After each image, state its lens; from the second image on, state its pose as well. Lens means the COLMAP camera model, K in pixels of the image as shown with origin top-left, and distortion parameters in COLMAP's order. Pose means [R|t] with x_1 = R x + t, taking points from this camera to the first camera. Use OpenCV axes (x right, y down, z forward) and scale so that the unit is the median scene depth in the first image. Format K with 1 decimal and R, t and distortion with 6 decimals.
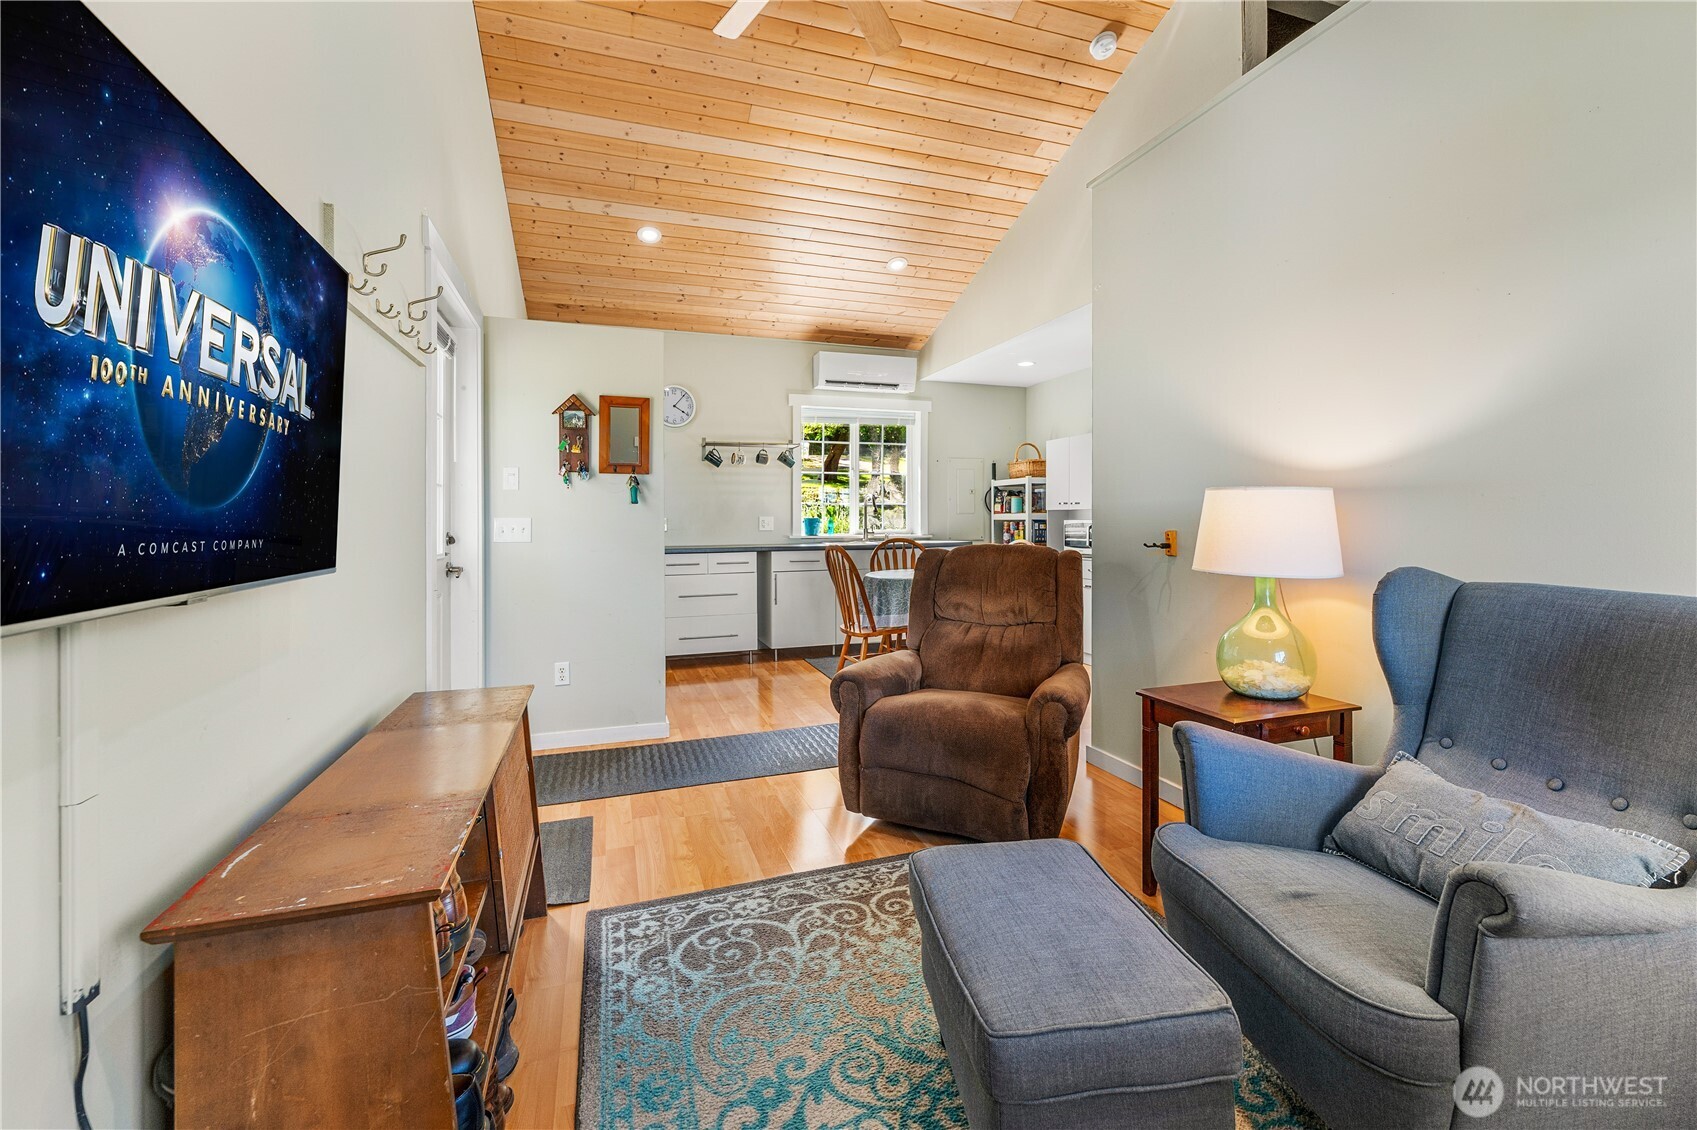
lens RADIAL K [[702.8, 0, 833.4], [0, 702.8, 536.0], [0, 0, 1]] dist [0.002093, 0.000001]
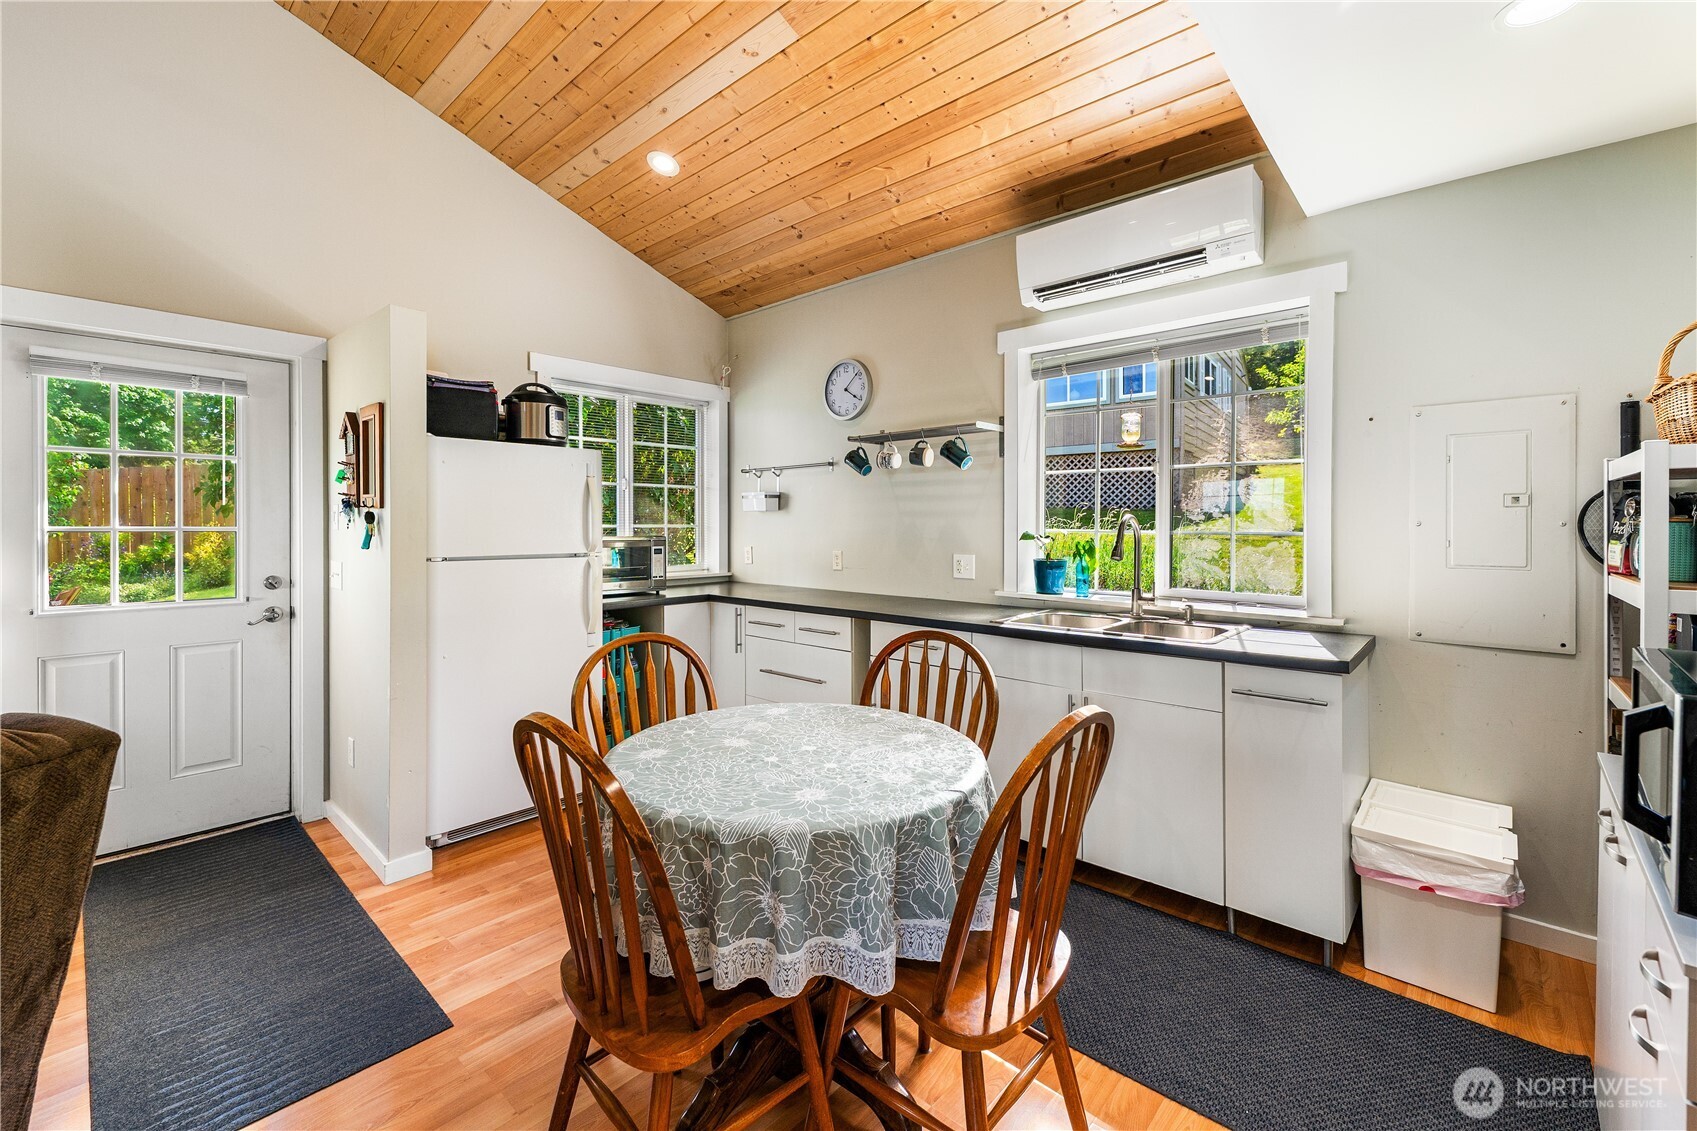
lens RADIAL K [[702.8, 0, 833.4], [0, 702.8, 536.5], [0, 0, 1]] dist [0.002093, 0.000001]
pose [[0.498120, 0.022700, -0.866811, 0.356381], [-0.023530, 0.999643, 0.012657, -0.047426], [0.866789, 0.014092, 0.498476, 0.623239]]
